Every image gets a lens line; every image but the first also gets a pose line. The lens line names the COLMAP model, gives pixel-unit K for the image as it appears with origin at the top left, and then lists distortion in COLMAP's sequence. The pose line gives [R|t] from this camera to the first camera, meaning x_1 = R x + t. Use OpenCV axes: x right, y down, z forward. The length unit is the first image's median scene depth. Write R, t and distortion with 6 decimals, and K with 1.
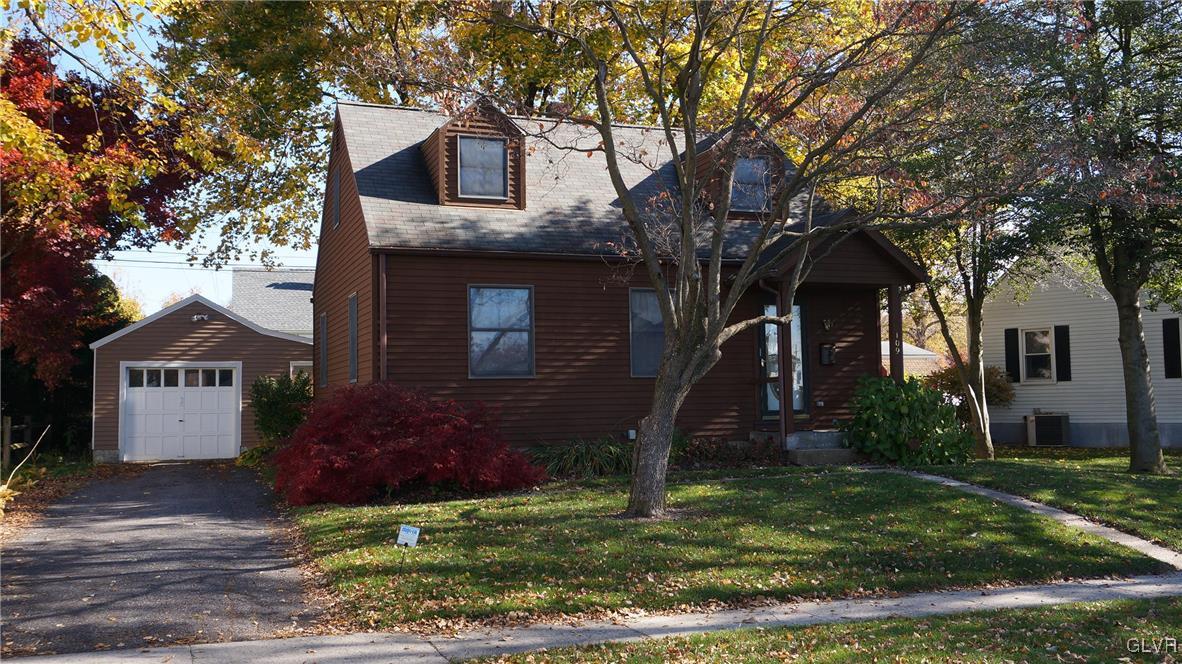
lens RADIAL K [[1104.9, 0, 584.1], [0, 1104.9, 342.9], [0, 0, 1]] dist [0.009393, 0.000000]
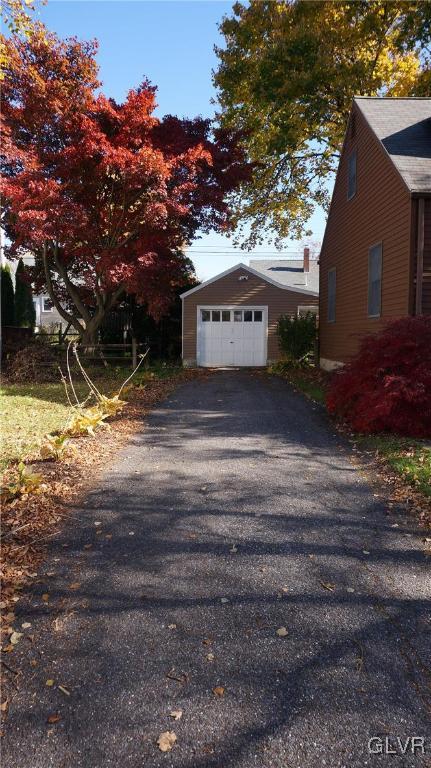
lens RADIAL K [[511.8, 0, 215.0], [0, 511.8, 382.4], [0, 0, 1]] dist [-0.028974, 0.013875]
pose [[0.938422, 0.046525, -0.342345, -0.162424], [0.005808, 0.988627, 0.150277, 0.019351], [0.345443, -0.143011, 0.927479, 0.365249]]
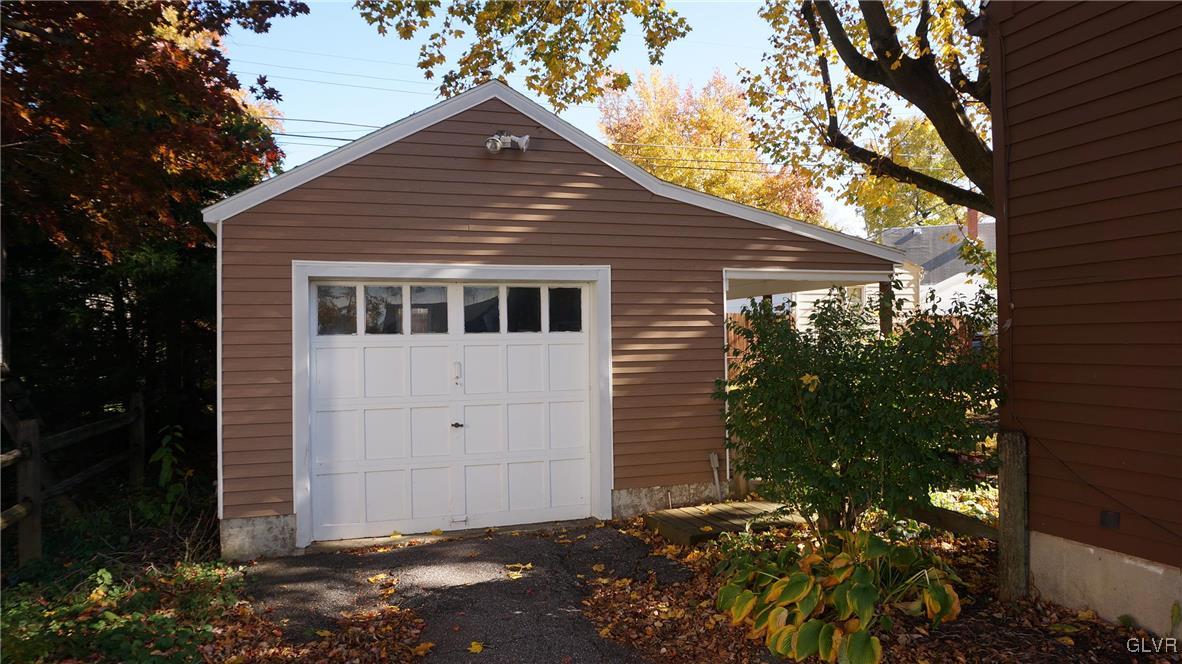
lens RADIAL K [[787.8, 0, 588.6], [0, 787.8, 327.4], [0, 0, 1]] dist [-0.028974, 0.013875]
pose [[0.999902, -0.006474, -0.012442, -0.405257], [0.006904, 0.999369, 0.034843, 0.037057], [0.012209, -0.034926, 0.999315, 0.946233]]
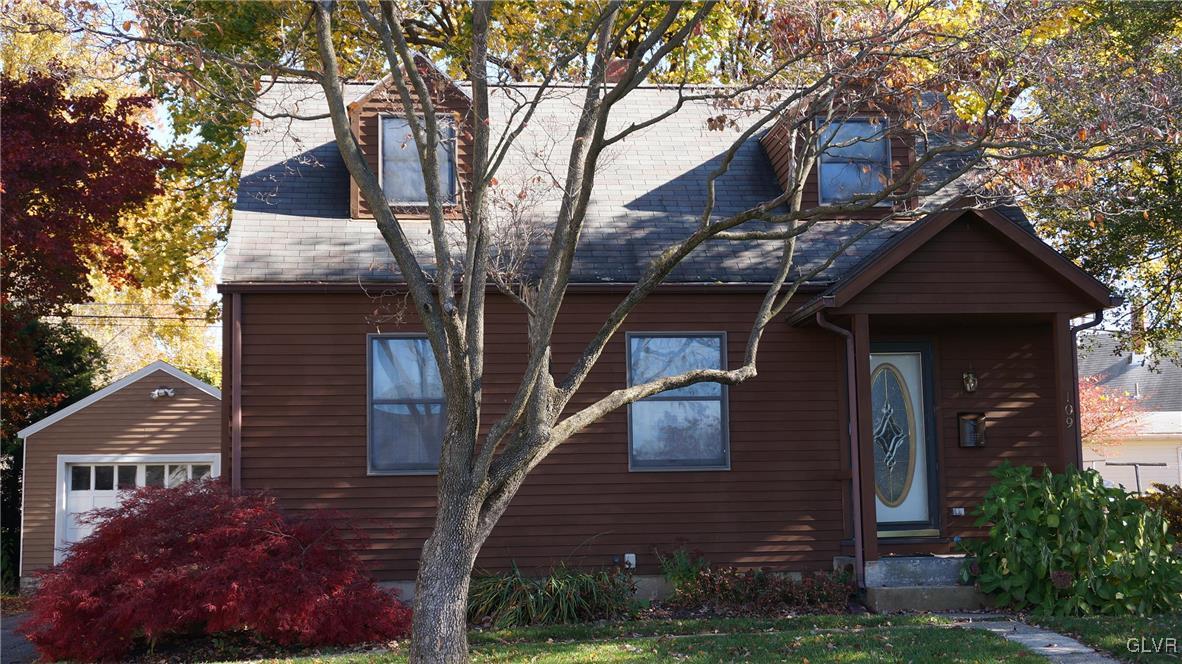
lens RADIAL K [[1596.8, 0, 596.4], [0, 1596.8, 330.2], [0, 0, 1]] dist [0.000892, 0.000000]
pose [[0.969157, -0.030292, -0.244577, 0.229933], [0.016038, 0.998066, -0.060062, 0.004408], [0.245923, 0.054287, 0.967768, 0.084293]]
